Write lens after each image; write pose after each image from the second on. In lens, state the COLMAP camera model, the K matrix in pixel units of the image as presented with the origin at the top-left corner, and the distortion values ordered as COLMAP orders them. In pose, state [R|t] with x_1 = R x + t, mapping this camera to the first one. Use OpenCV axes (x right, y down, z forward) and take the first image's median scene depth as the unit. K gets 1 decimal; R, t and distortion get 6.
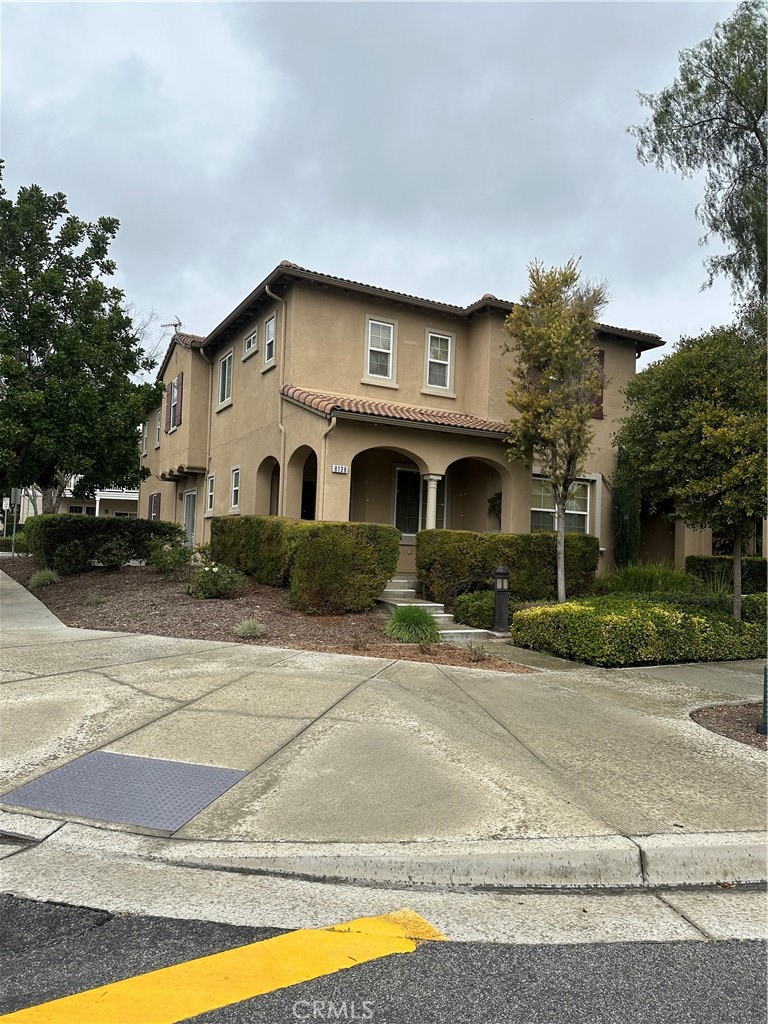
lens RADIAL K [[712.4, 0, 363.6], [0, 712.4, 526.9], [0, 0, 1]] dist [0.038749, -0.042325]
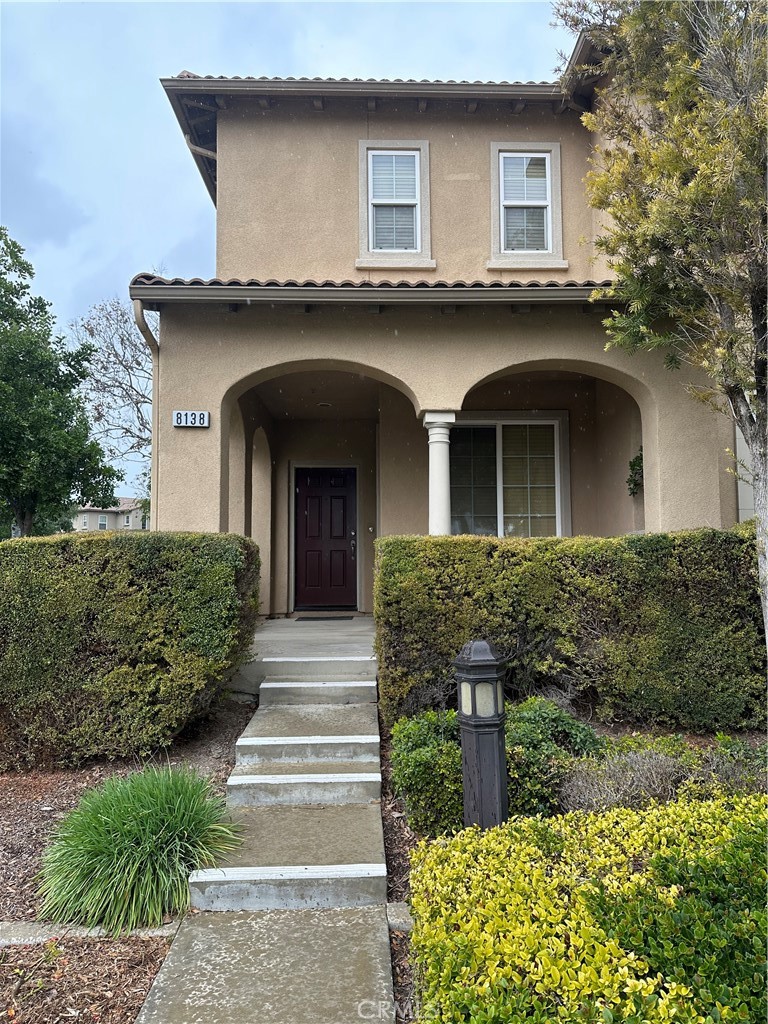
lens RADIAL K [[712.4, 0, 387.1], [0, 712.4, 515.1], [0, 0, 1]] dist [0.038749, -0.042325]
pose [[0.902838, -0.074636, -0.423454, 0.249598], [0.055338, 0.996799, -0.057706, 0.013263], [0.426405, 0.028666, 0.904078, 0.588739]]
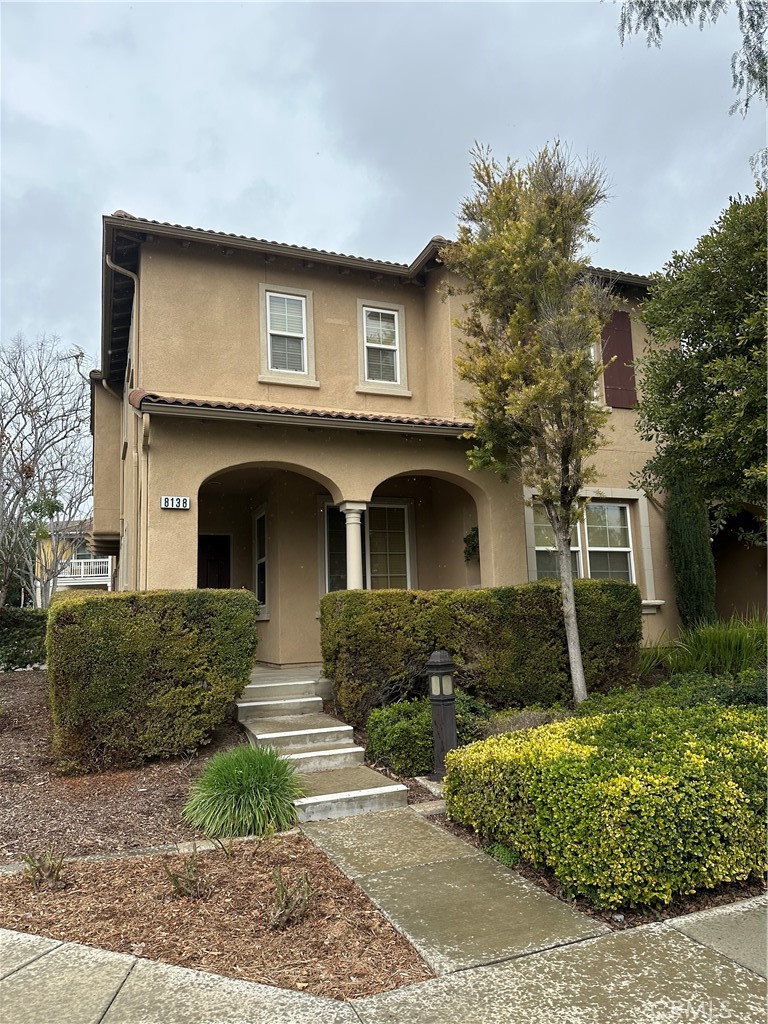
lens RADIAL K [[712.4, 0, 389.8], [0, 712.4, 518.8], [0, 0, 1]] dist [0.038749, -0.042325]
pose [[0.993935, -0.084311, -0.070602, 0.171611], [0.076300, 0.991070, -0.109359, 0.010683], [0.079192, 0.103309, 0.991492, 0.389143]]
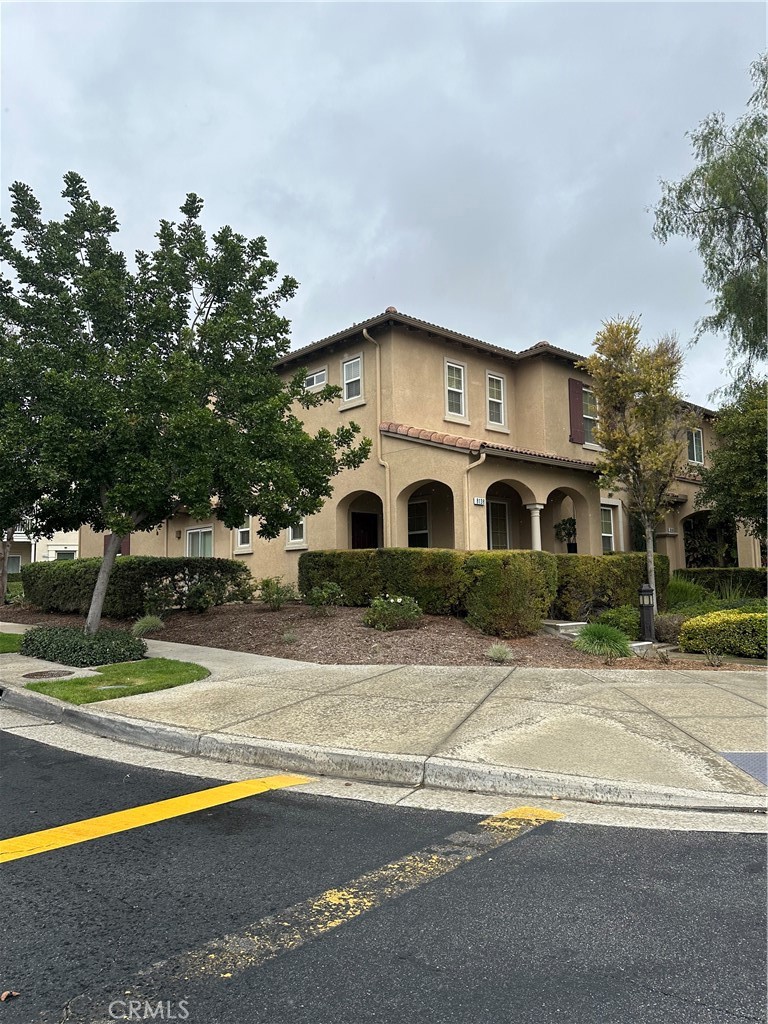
lens RADIAL K [[712.4, 0, 337.0], [0, 712.4, 517.0], [0, 0, 1]] dist [0.038749, -0.042325]
pose [[0.971347, -0.028425, 0.235962, -0.456068], [0.041155, 0.997941, -0.049200, -0.011768], [-0.234077, 0.057501, 0.970516, 0.008044]]
